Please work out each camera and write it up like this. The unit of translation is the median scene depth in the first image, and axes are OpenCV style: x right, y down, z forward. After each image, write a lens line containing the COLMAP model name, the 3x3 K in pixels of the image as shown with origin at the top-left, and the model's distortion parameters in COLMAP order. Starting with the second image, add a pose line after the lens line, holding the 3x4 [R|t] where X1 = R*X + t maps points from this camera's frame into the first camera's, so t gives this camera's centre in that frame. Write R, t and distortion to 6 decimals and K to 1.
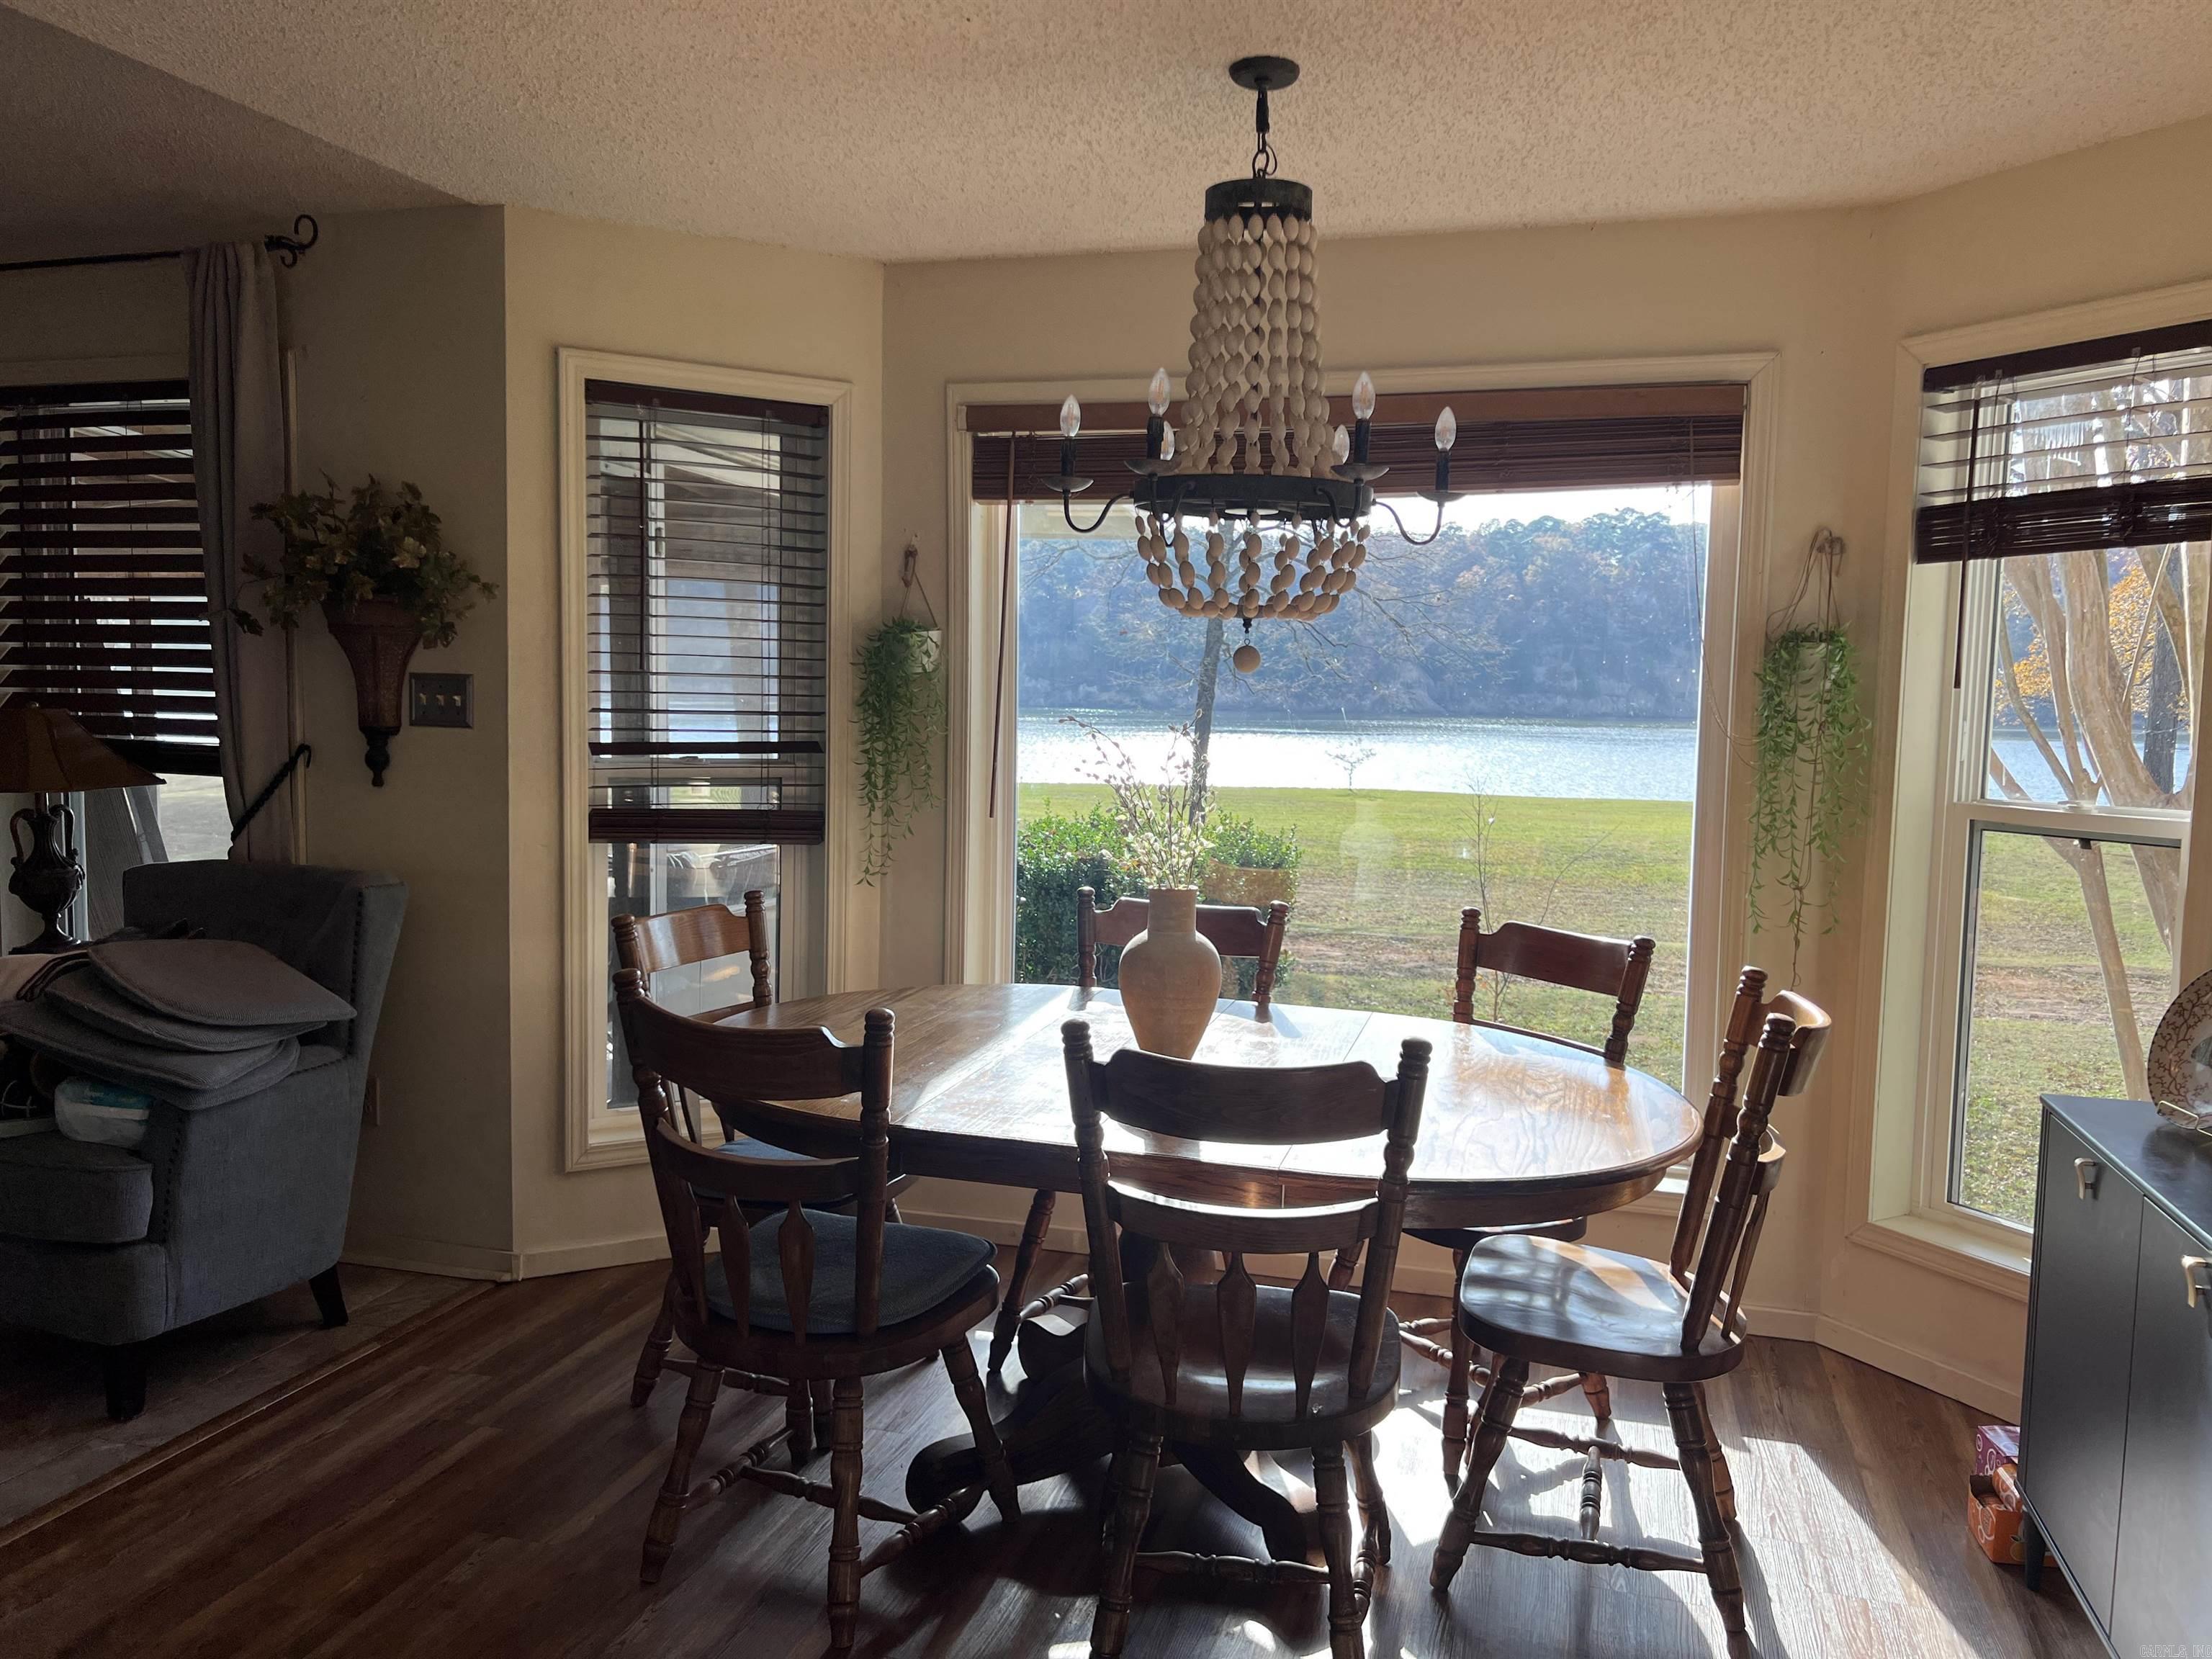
lens RADIAL K [[1674.2, 0, 1104.8], [0, 1674.2, 826.7], [0, 0, 1]] dist [0.004113, 0.000046]
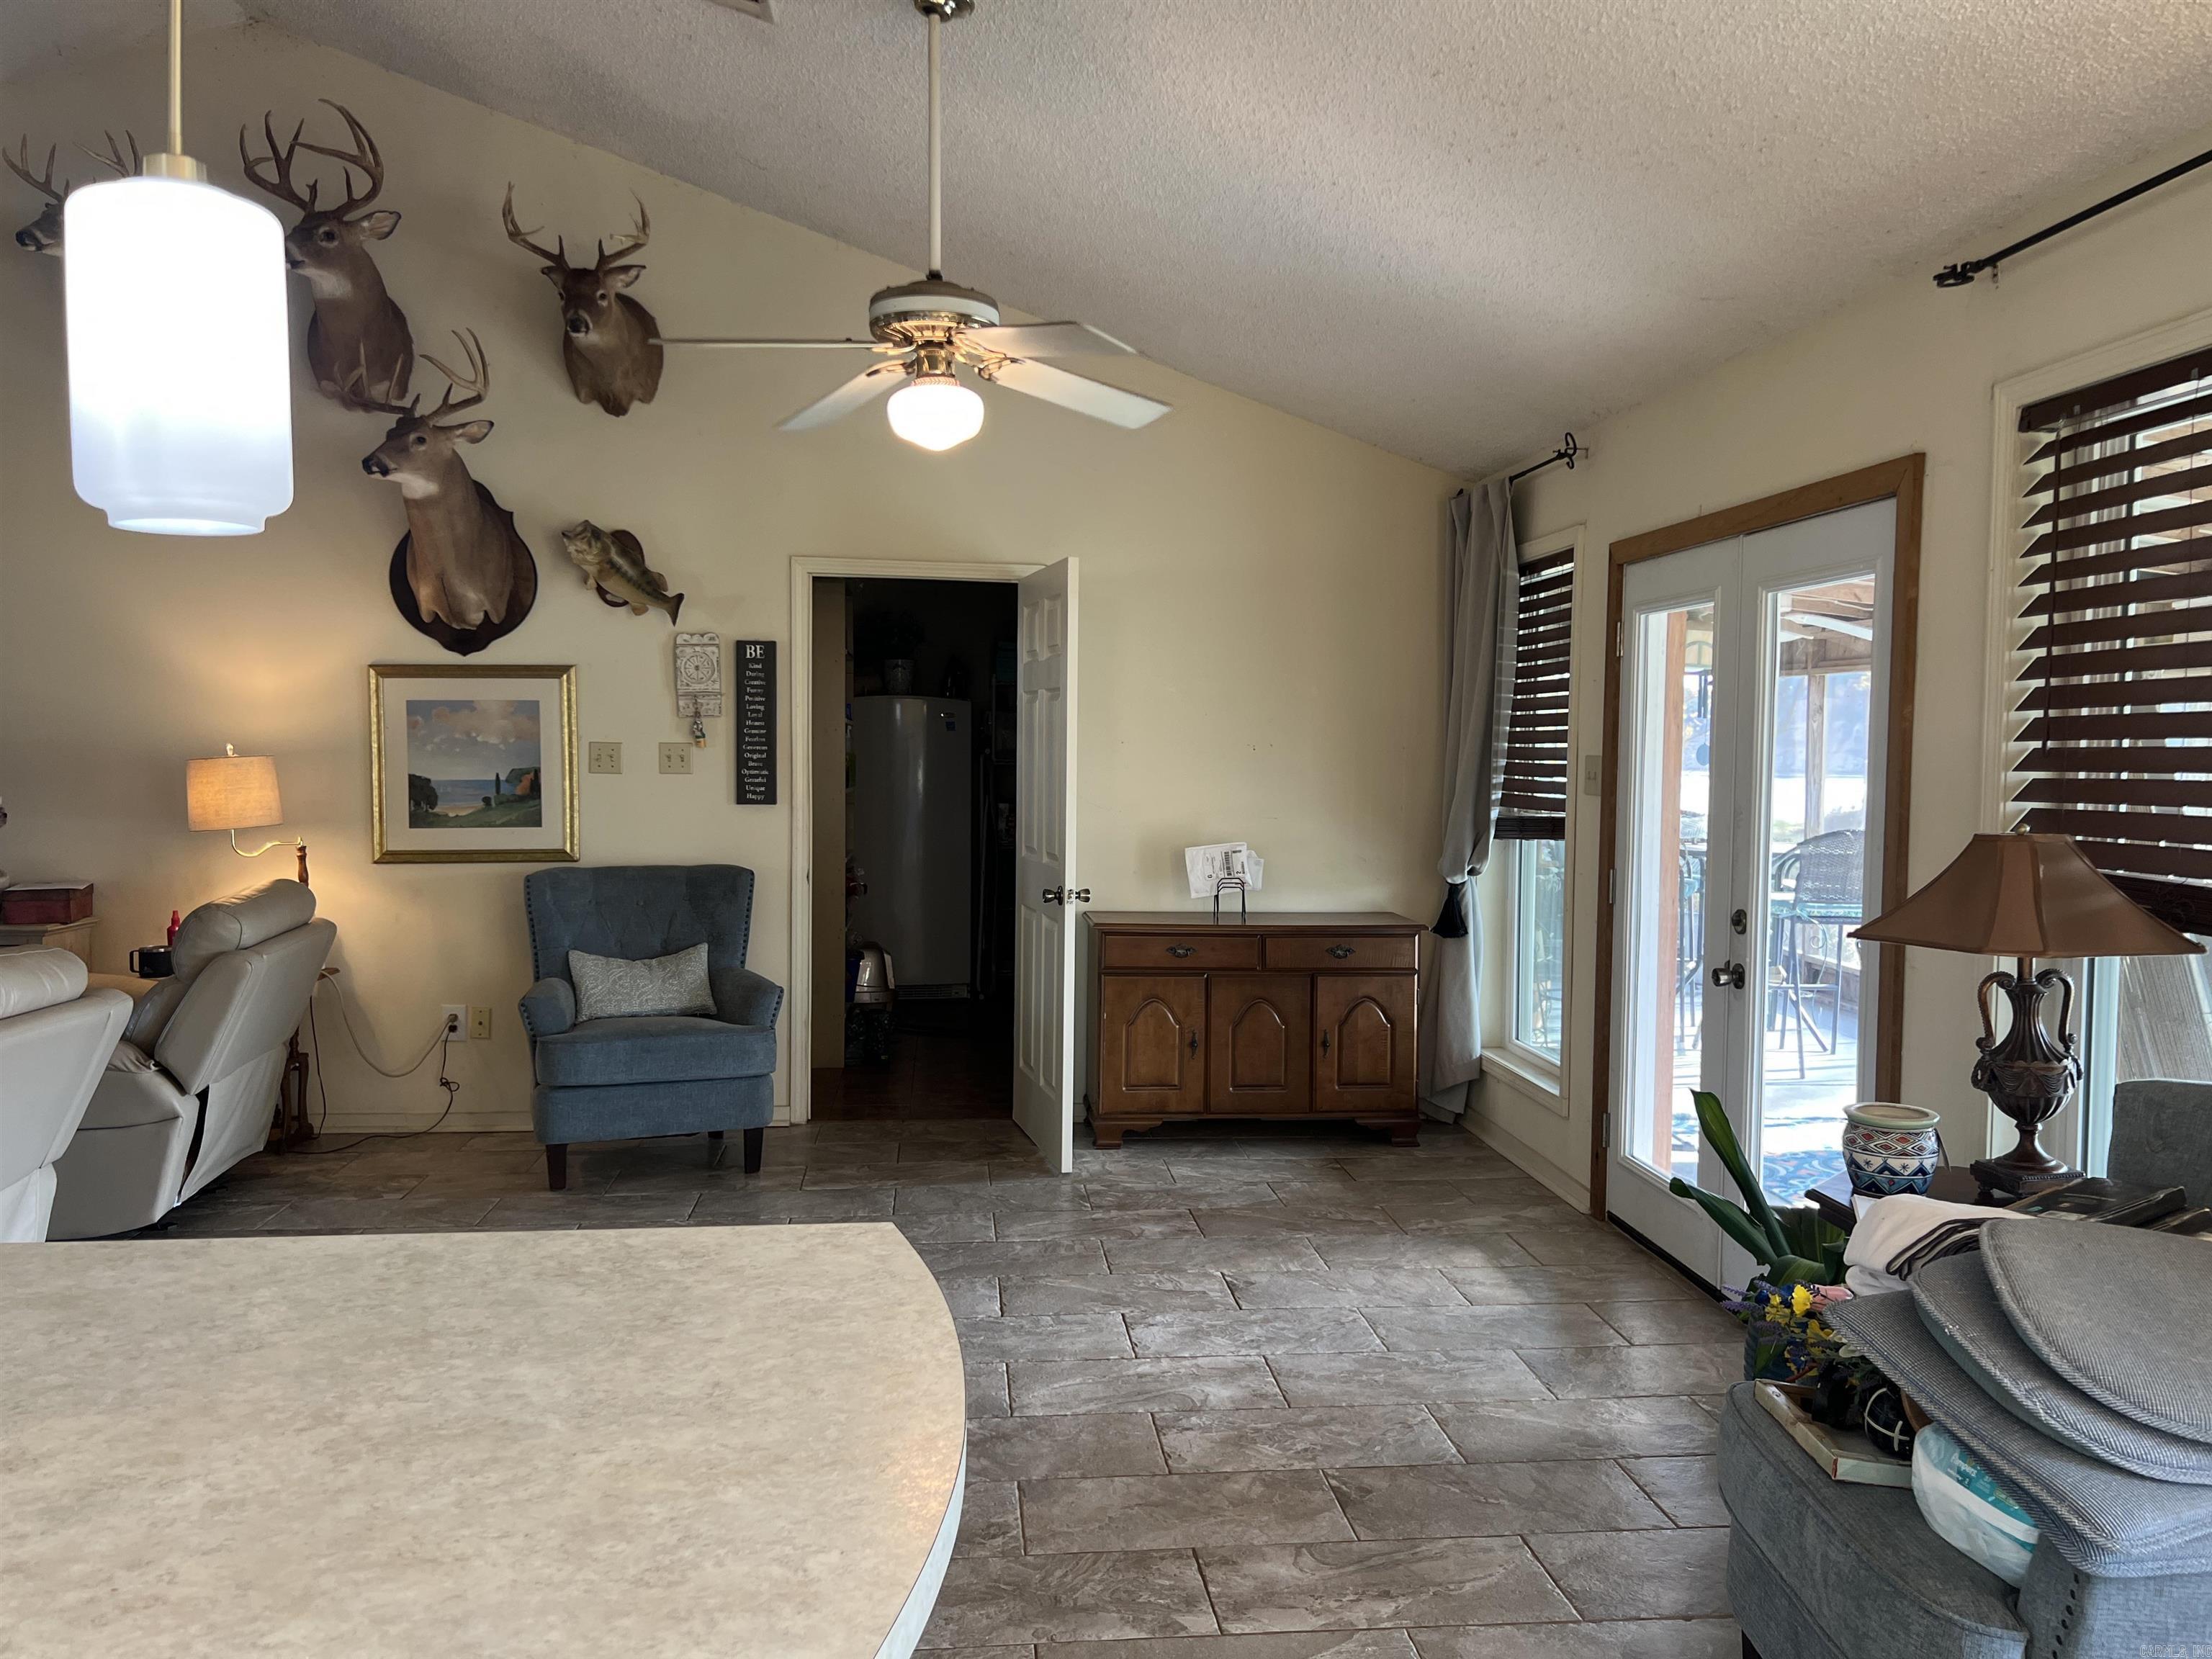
lens RADIAL K [[1674.2, 0, 1108.2], [0, 1674.2, 826.5], [0, 0, 1]] dist [0.004113, 0.000046]
pose [[0.378252, 0.018204, -0.925524, -0.155107], [-0.075612, 0.997073, -0.011290, -0.043995], [0.922610, 0.074251, 0.378521, 0.458211]]
